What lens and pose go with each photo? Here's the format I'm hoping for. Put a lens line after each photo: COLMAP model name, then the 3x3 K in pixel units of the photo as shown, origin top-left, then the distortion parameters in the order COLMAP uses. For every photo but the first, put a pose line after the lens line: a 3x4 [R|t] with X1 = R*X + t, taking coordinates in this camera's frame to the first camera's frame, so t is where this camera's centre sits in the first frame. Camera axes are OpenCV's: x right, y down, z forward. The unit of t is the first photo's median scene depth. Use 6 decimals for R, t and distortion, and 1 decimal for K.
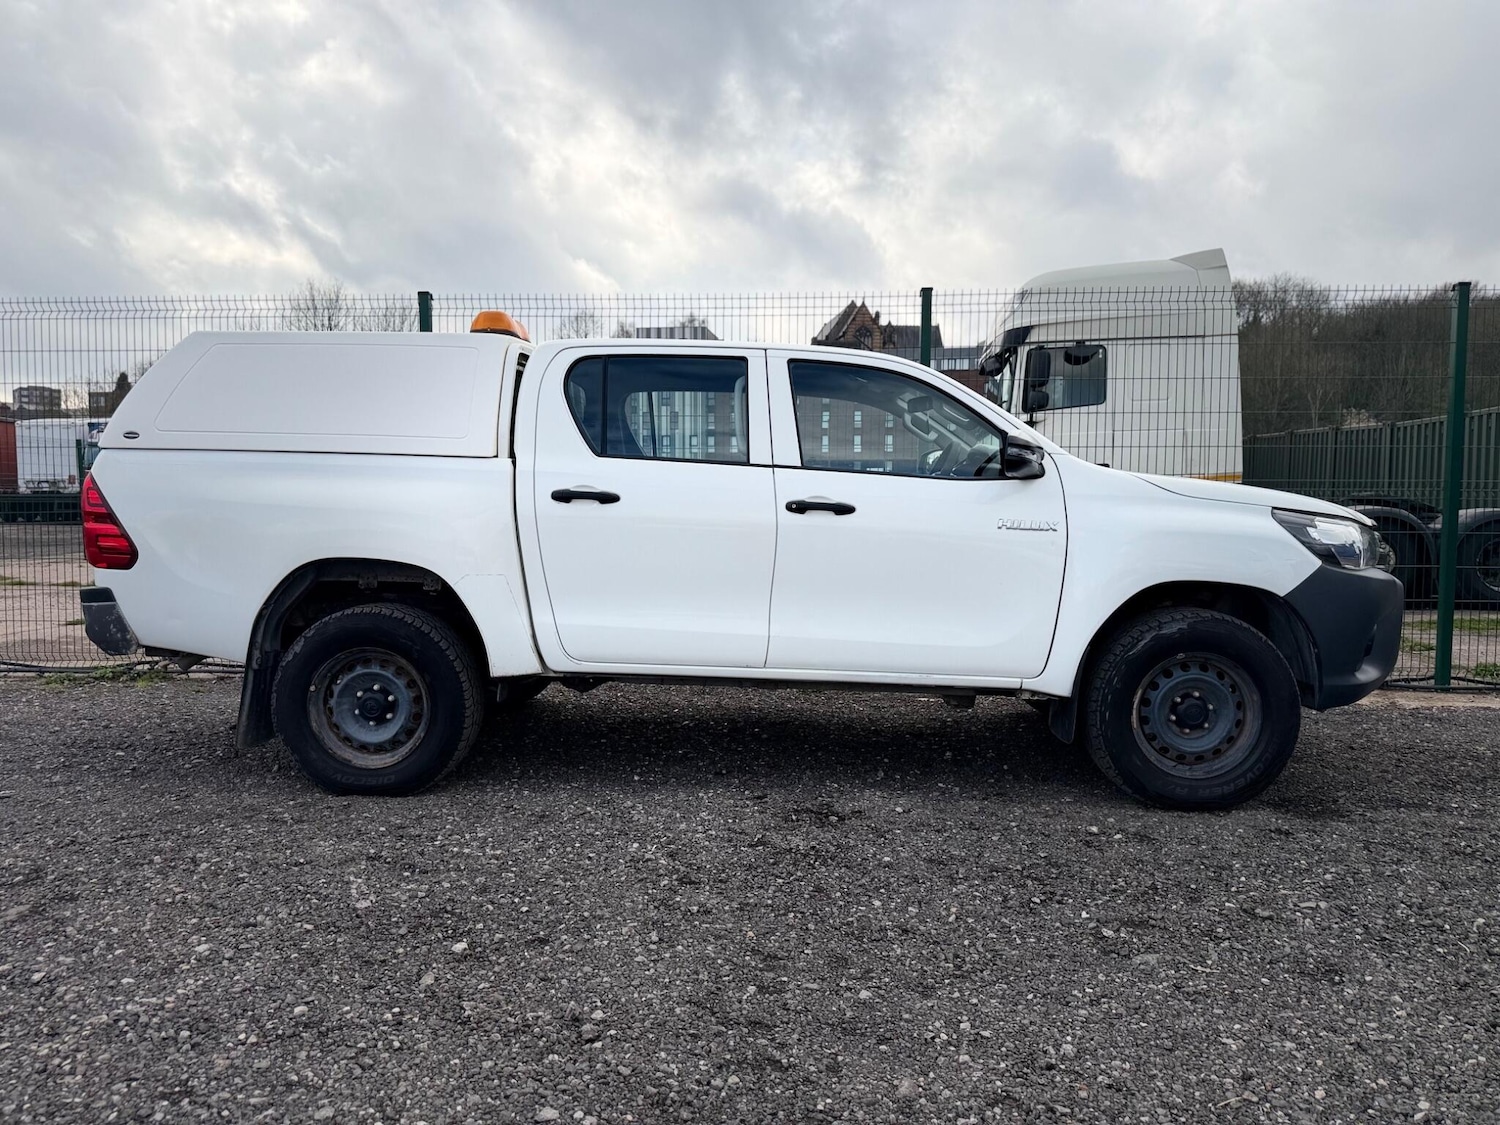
lens RADIAL K [[1053.6, 0, 741.7], [0, 1053.6, 569.1], [0, 0, 1]] dist [0.026999, -0.029903]
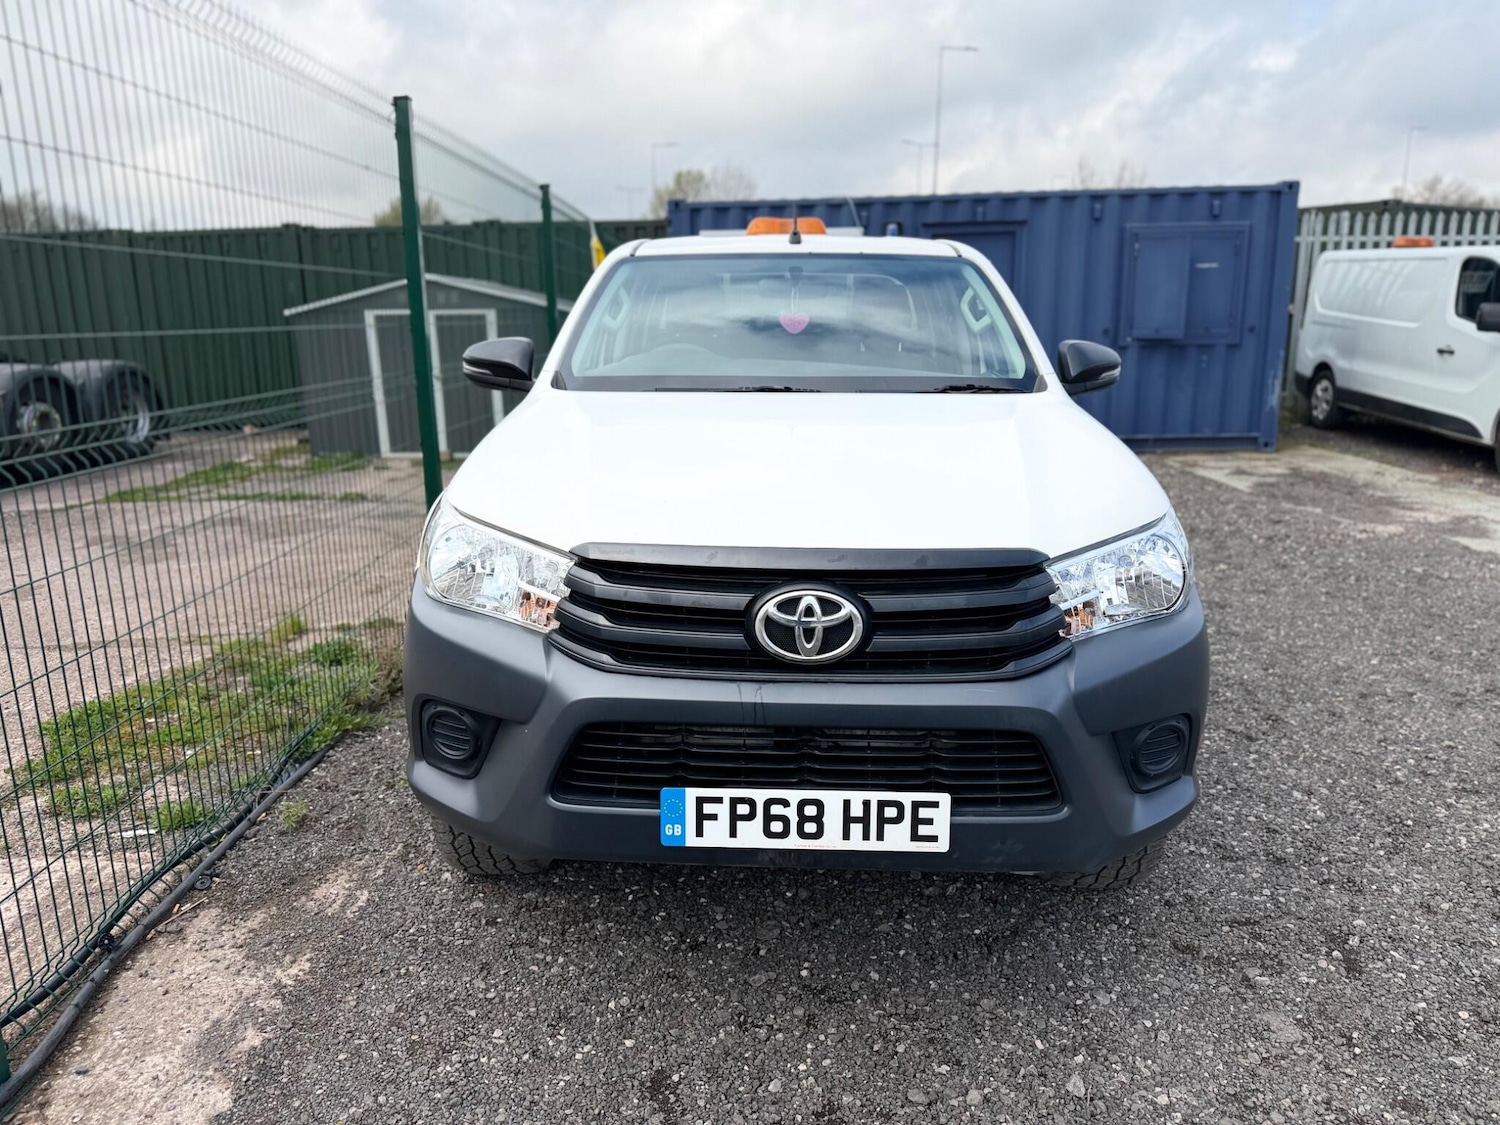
lens RADIAL K [[1055.2, 0, 748.6], [0, 1055.2, 563.3], [0, 0, 1]] dist [0.028722, -0.031566]
pose [[-0.046214, -0.230754, 0.971914, -1.103979], [0.074808, 0.969422, 0.233719, -0.204071], [-0.996127, 0.083508, -0.027539, 1.502770]]
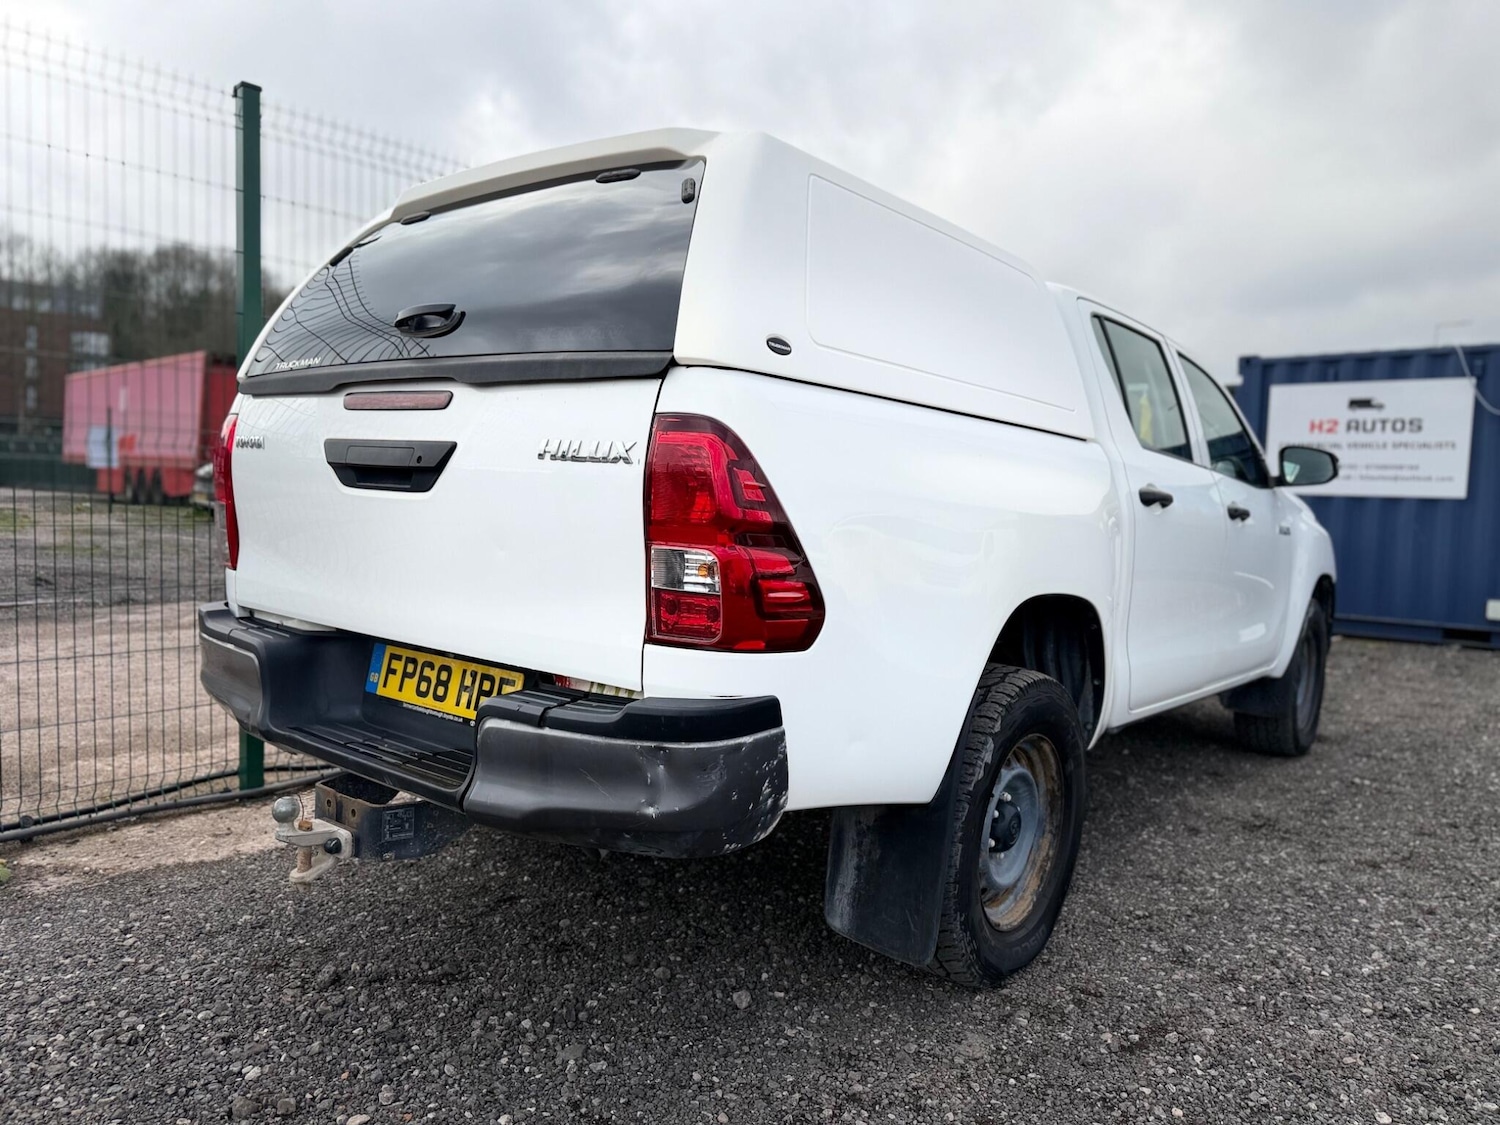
lens RADIAL K [[1066.7, 0, 751.3], [0, 1066.7, 568.5], [0, 0, 1]] dist [-0.001149, -0.004668]
pose [[0.586209, -0.039643, 0.809190, -1.135465], [0.018975, 0.999200, 0.035206, -0.059019], [-0.809938, -0.005283, 0.586492, 0.906085]]
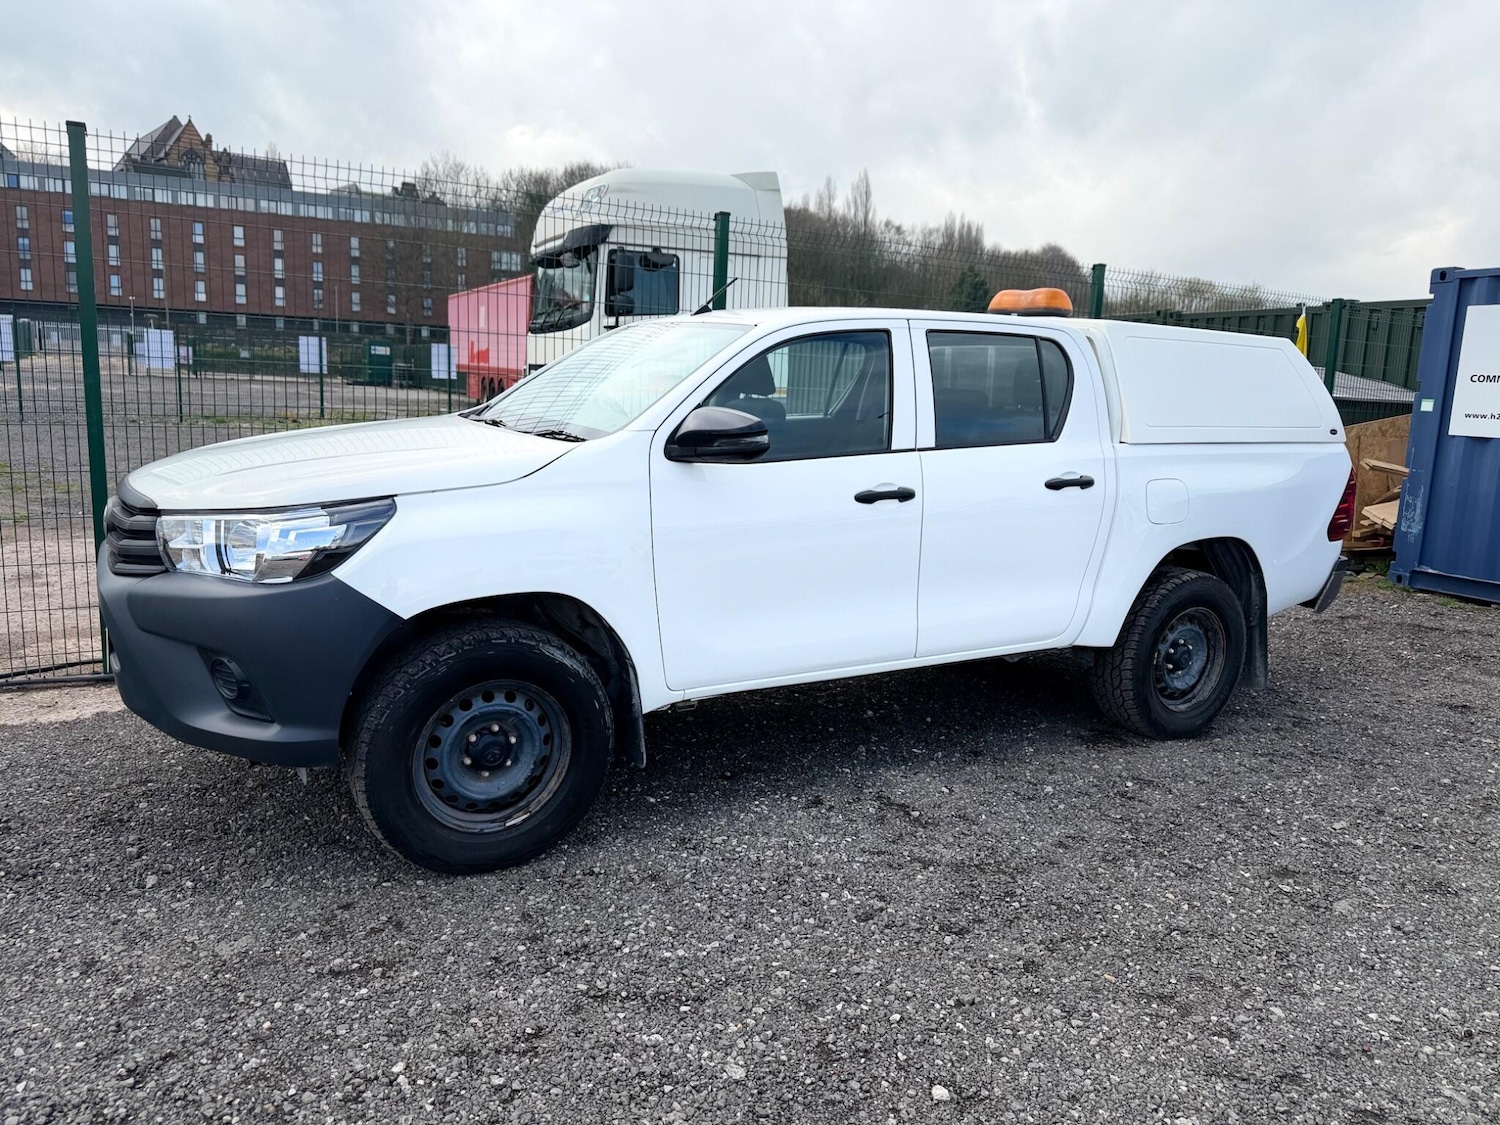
lens RADIAL K [[1057.6, 0, 748.6], [0, 1057.6, 561.8], [0, 0, 1]] dist [0.033150, -0.040492]
pose [[0.827200, -0.060393, 0.558652, -0.650009], [-0.006189, 0.993168, 0.116531, -0.124407], [-0.561873, -0.099852, 0.821175, 0.332154]]
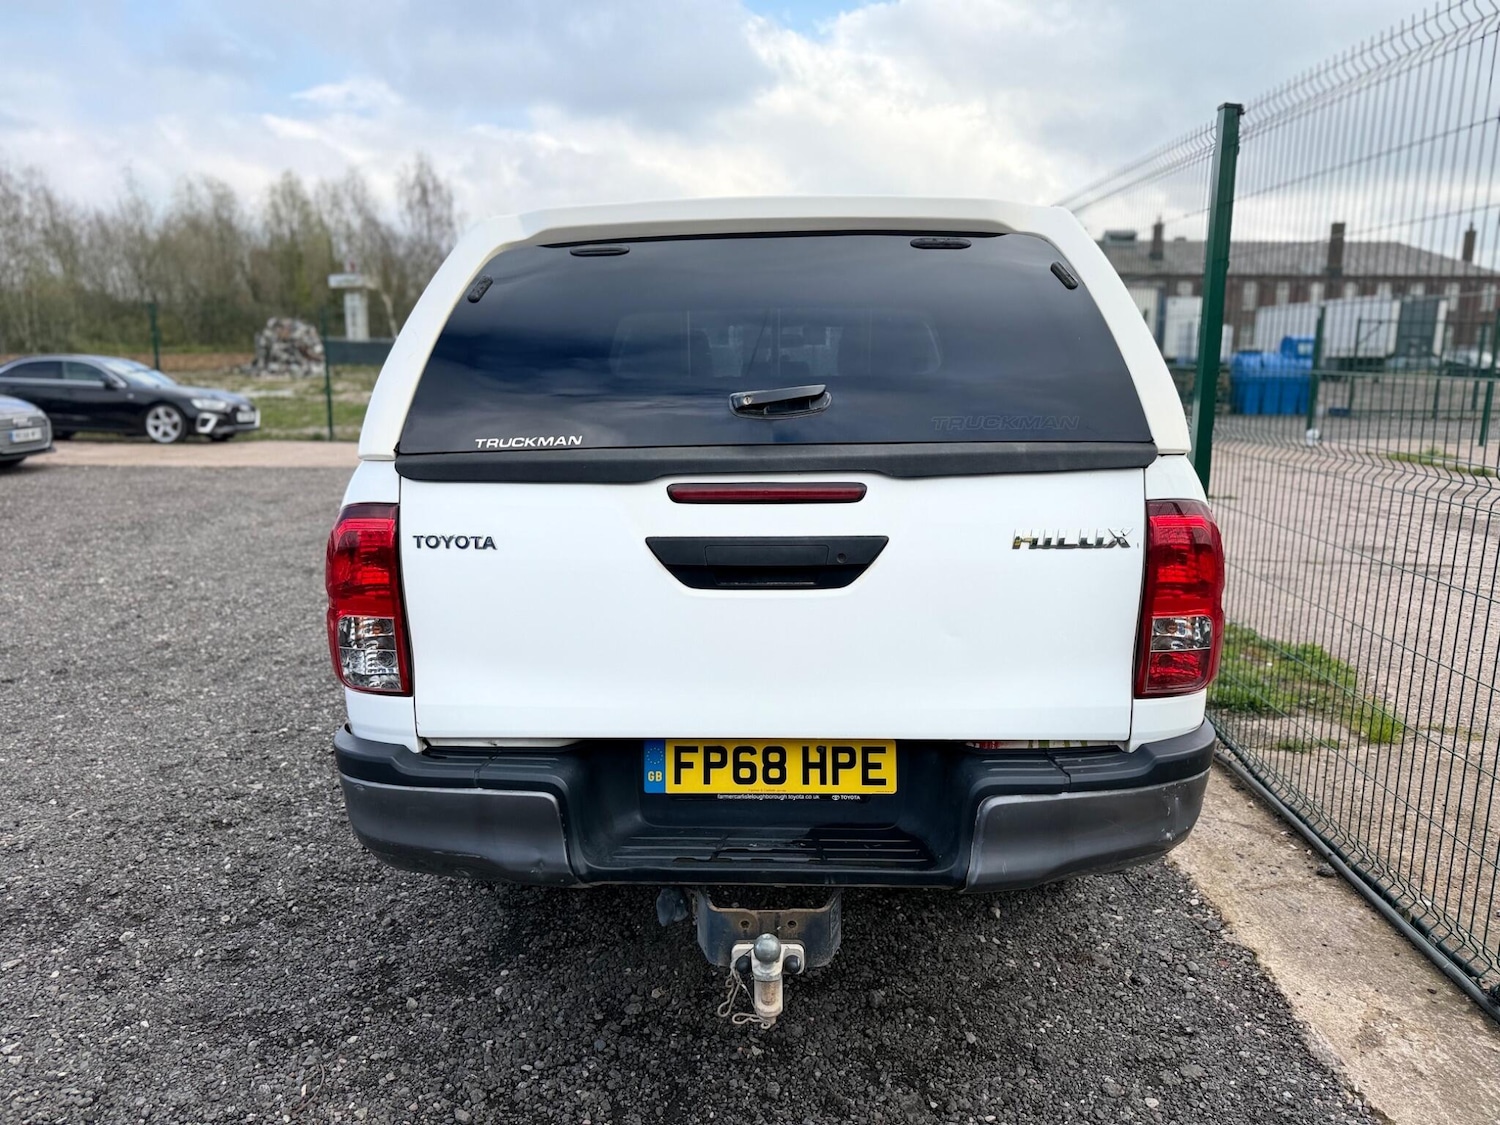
lens RADIAL K [[1065.5, 0, 749.6], [0, 1065.5, 558.2], [0, 0, 1]] dist [0.027332, -0.034717]
pose [[0.035880, 0.188925, -0.981336, 1.518038], [-0.071899, 0.979911, 0.186022, -0.193030], [0.996766, 0.063883, 0.048743, 1.307495]]
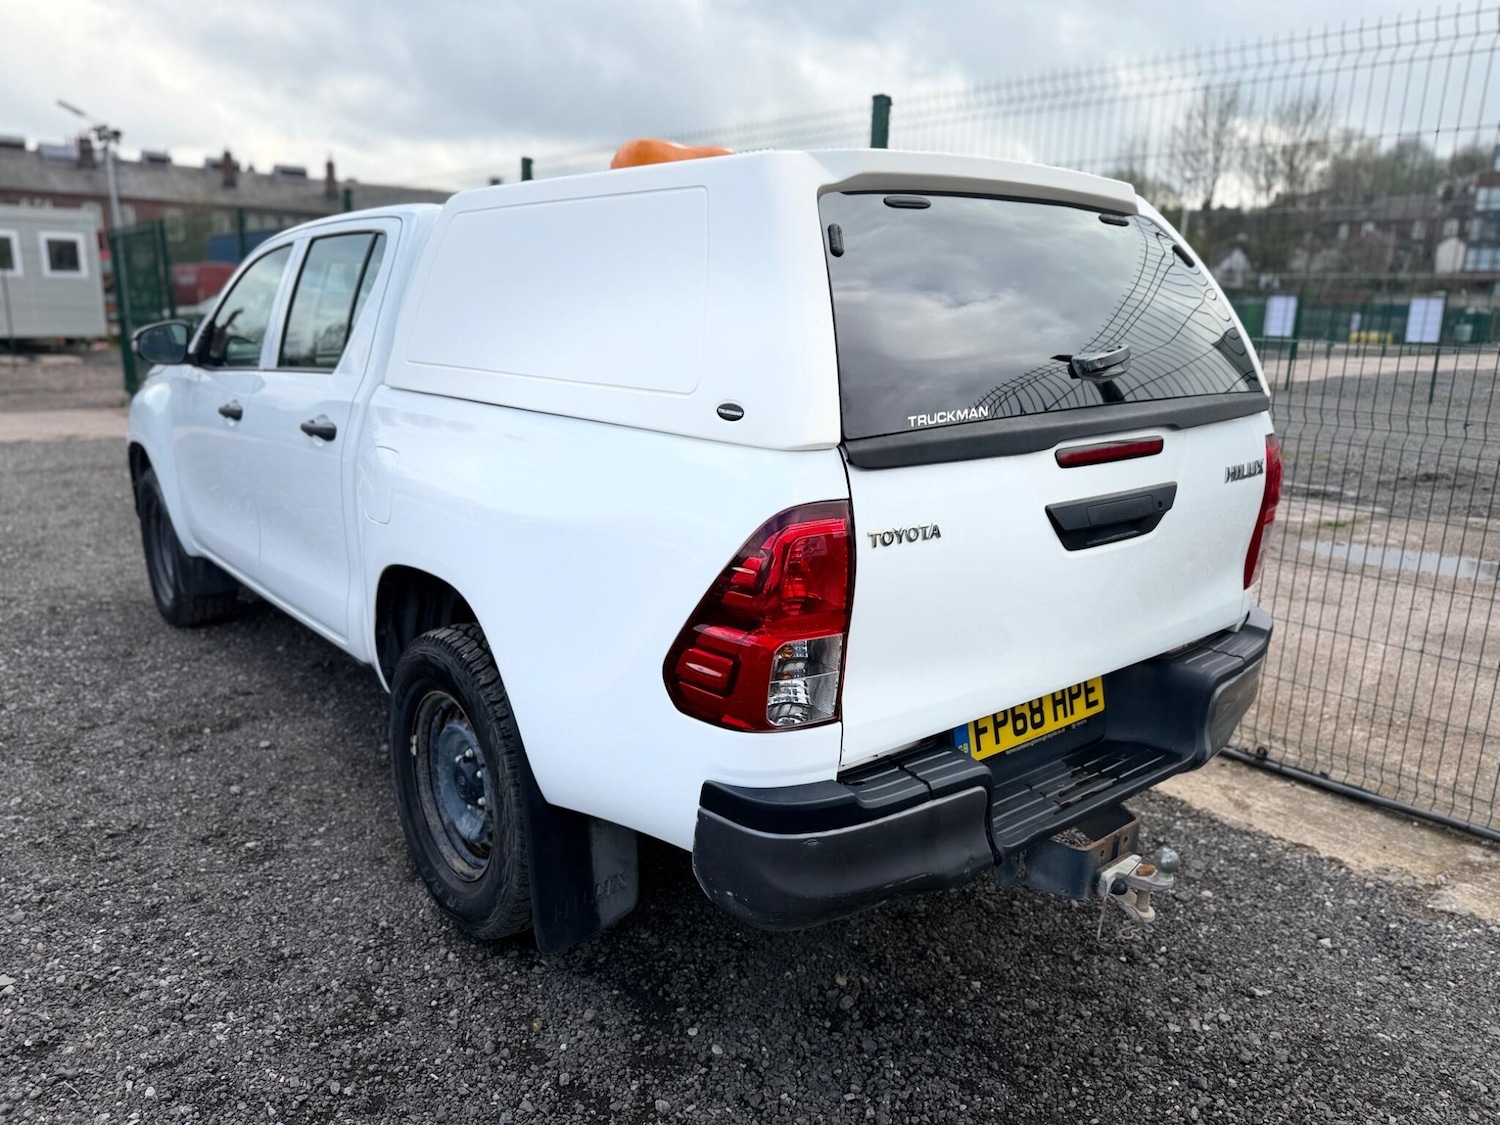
lens RADIAL K [[1066.0, 0, 744.5], [0, 1066.0, 567.1], [0, 0, 1]] dist [0.000284, -0.005900]
pose [[0.689594, 0.187799, -0.699422, 1.240251], [-0.072278, 0.978817, 0.191556, -0.158502], [0.720580, -0.081543, 0.688560, 0.764754]]
